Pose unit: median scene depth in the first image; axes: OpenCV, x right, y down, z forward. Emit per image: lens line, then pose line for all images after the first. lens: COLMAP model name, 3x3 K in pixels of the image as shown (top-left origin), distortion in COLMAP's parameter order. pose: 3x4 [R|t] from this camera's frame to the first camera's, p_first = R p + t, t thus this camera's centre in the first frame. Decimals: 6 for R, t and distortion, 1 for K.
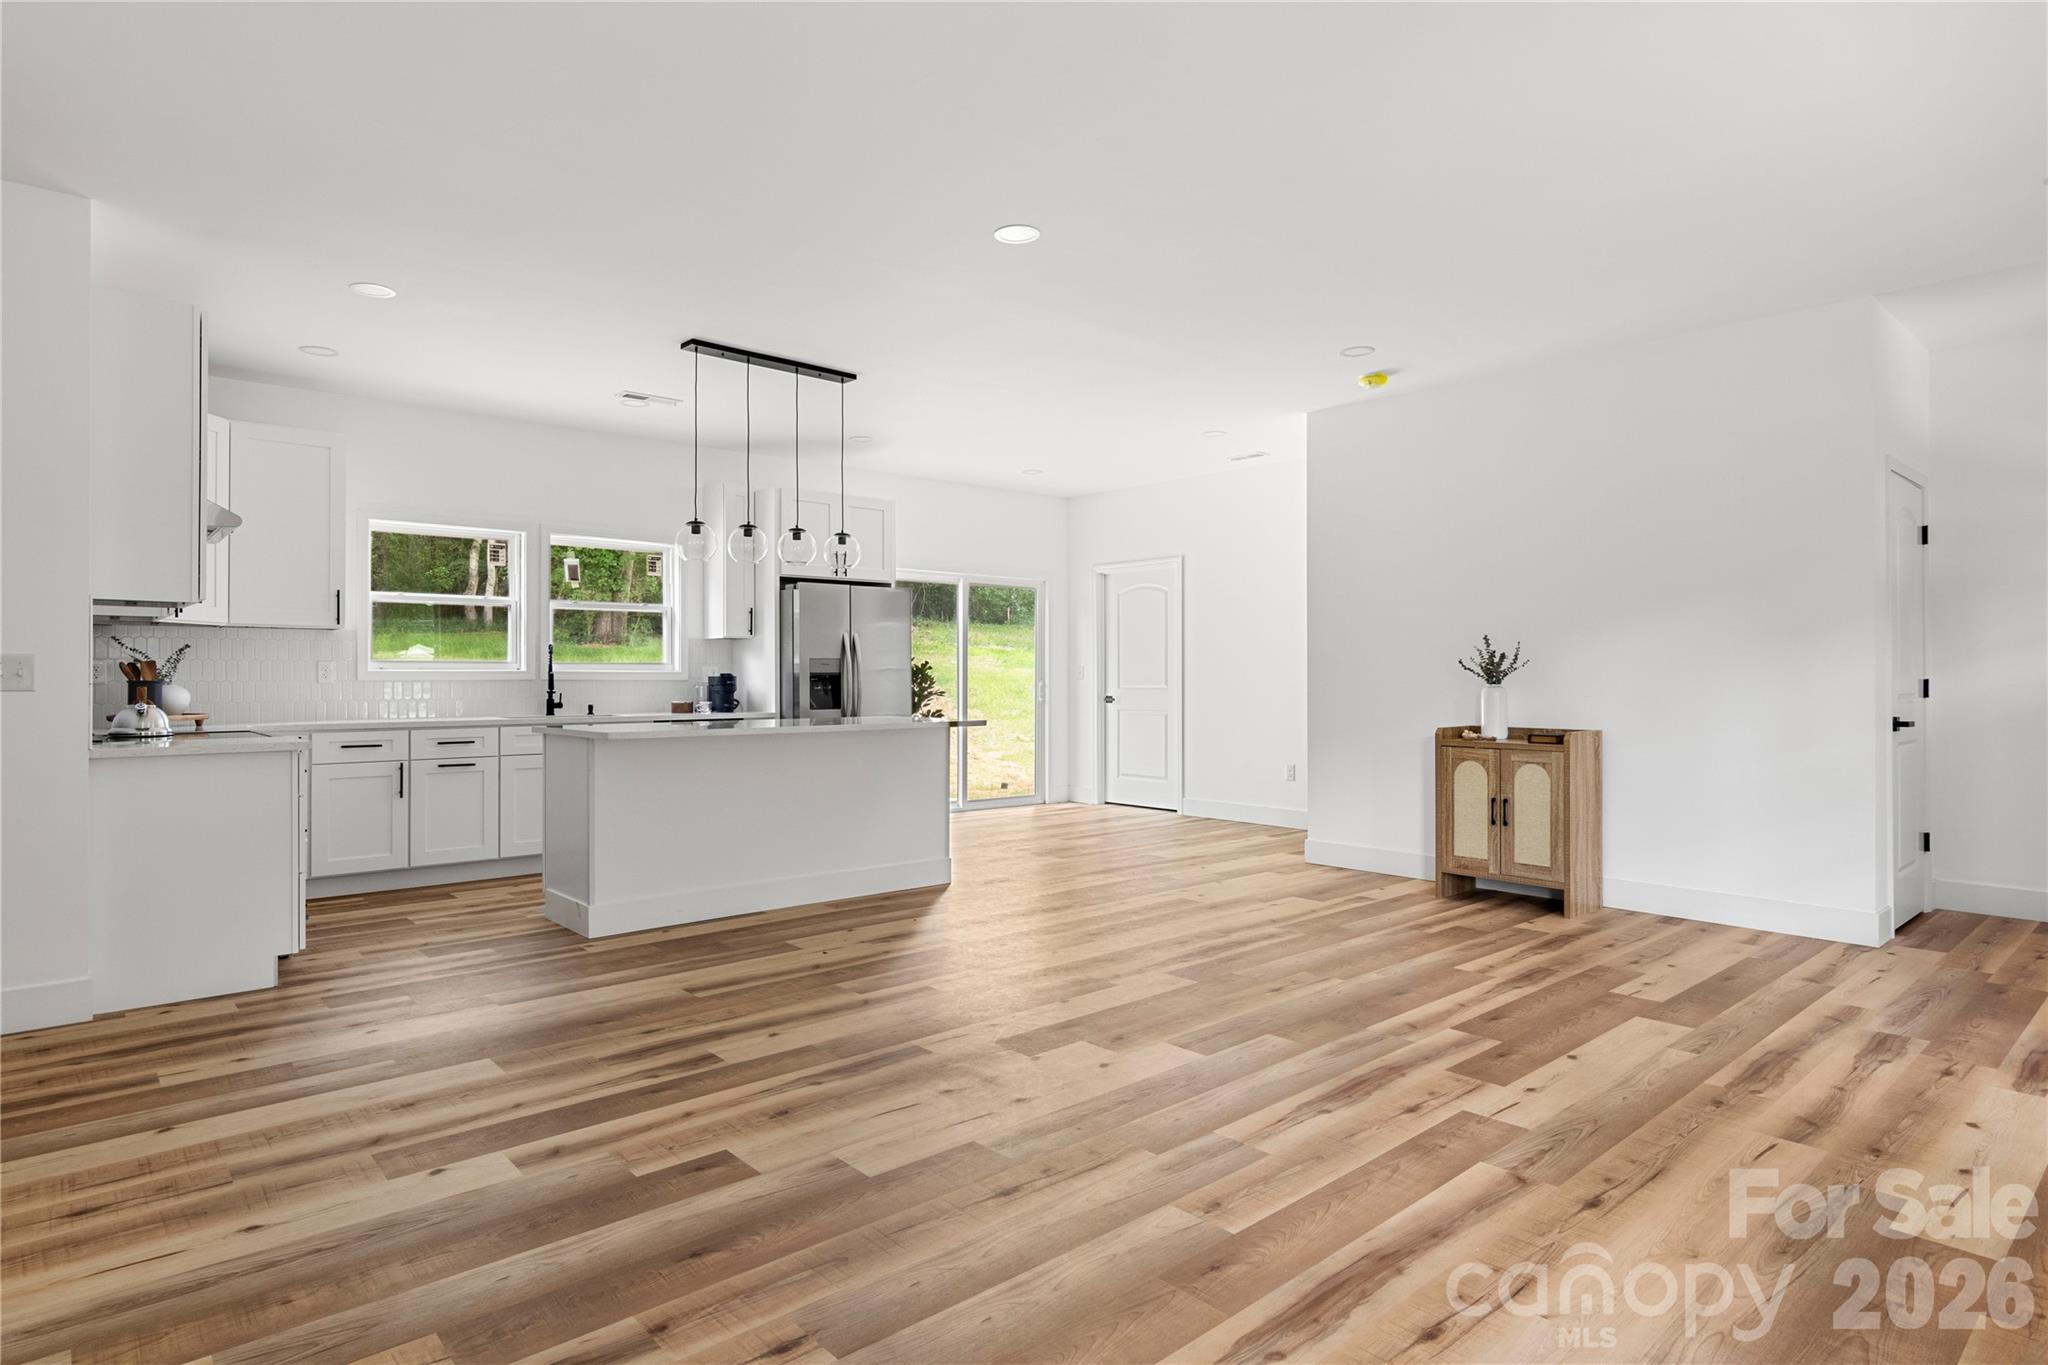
lens RADIAL K [[1106.0, 0, 1010.1], [0, 1106.0, 664.8], [0, 0, 1]] dist [-0.004616, 0.000123]
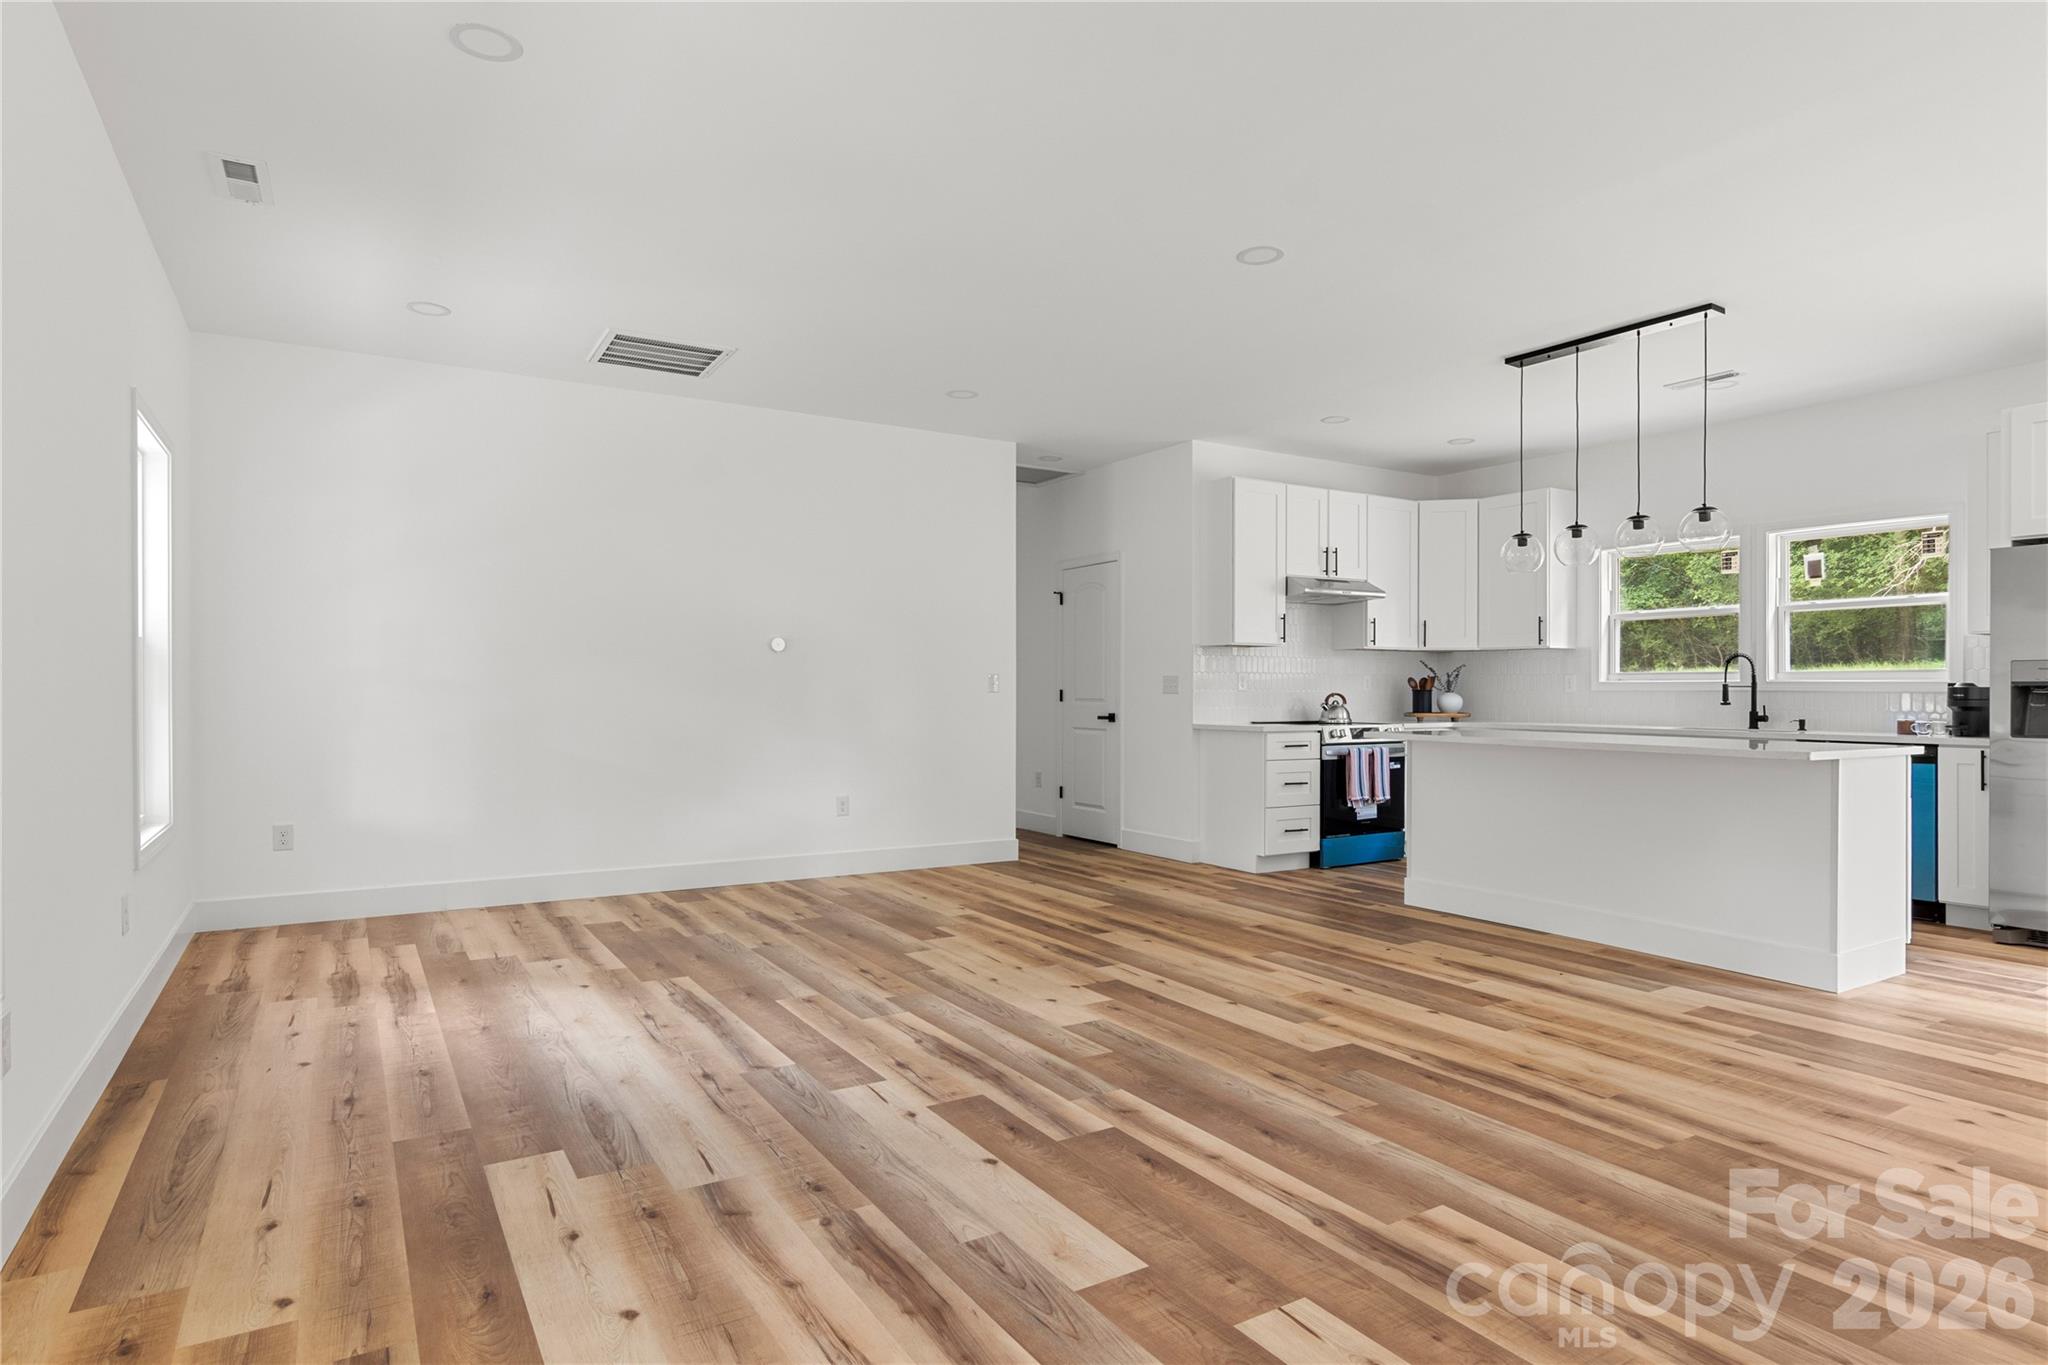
lens RADIAL K [[1106.0, 0, 1025.6], [0, 1106.0, 697.8], [0, 0, 1]] dist [-0.004616, 0.000123]
pose [[-0.159037, 0.010130, -0.987221, 0.766412], [0.009709, 0.999915, 0.008696, 0.007070], [0.987225, -0.008202, -0.159121, 0.684262]]
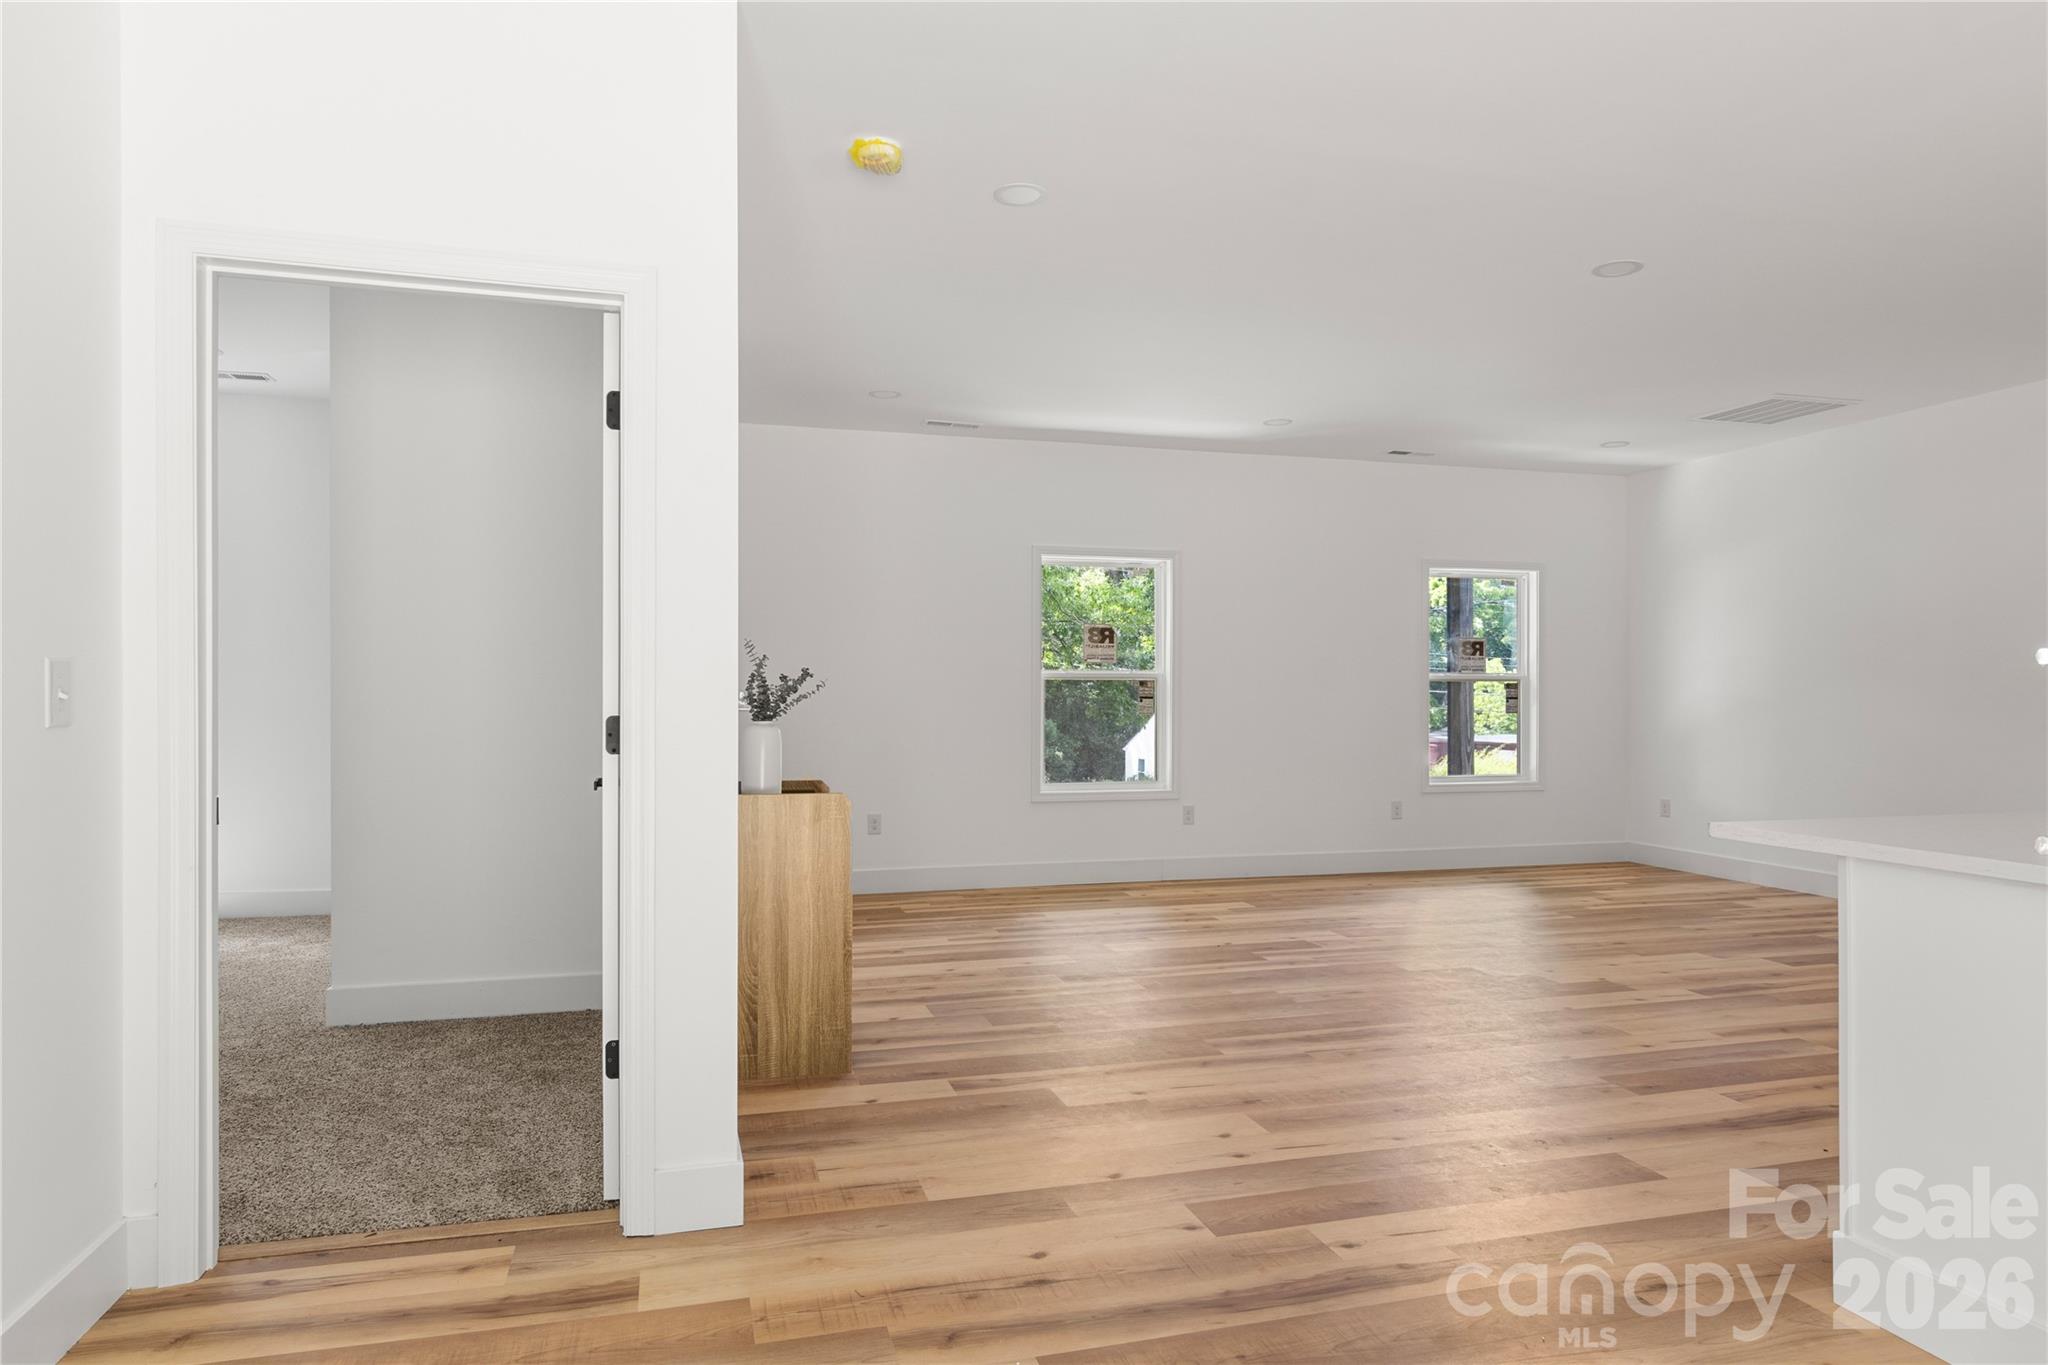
lens RADIAL K [[1252.3, 0, 1032.3], [0, 1252.3, 683.4], [0, 0, 1]] dist [0.001553, 0.003206]
pose [[-0.911044, 0.004913, 0.412280, 0.013020], [-0.004765, 0.999737, -0.022444, 0.012984], [-0.412282, -0.022412, -0.910781, 1.637136]]
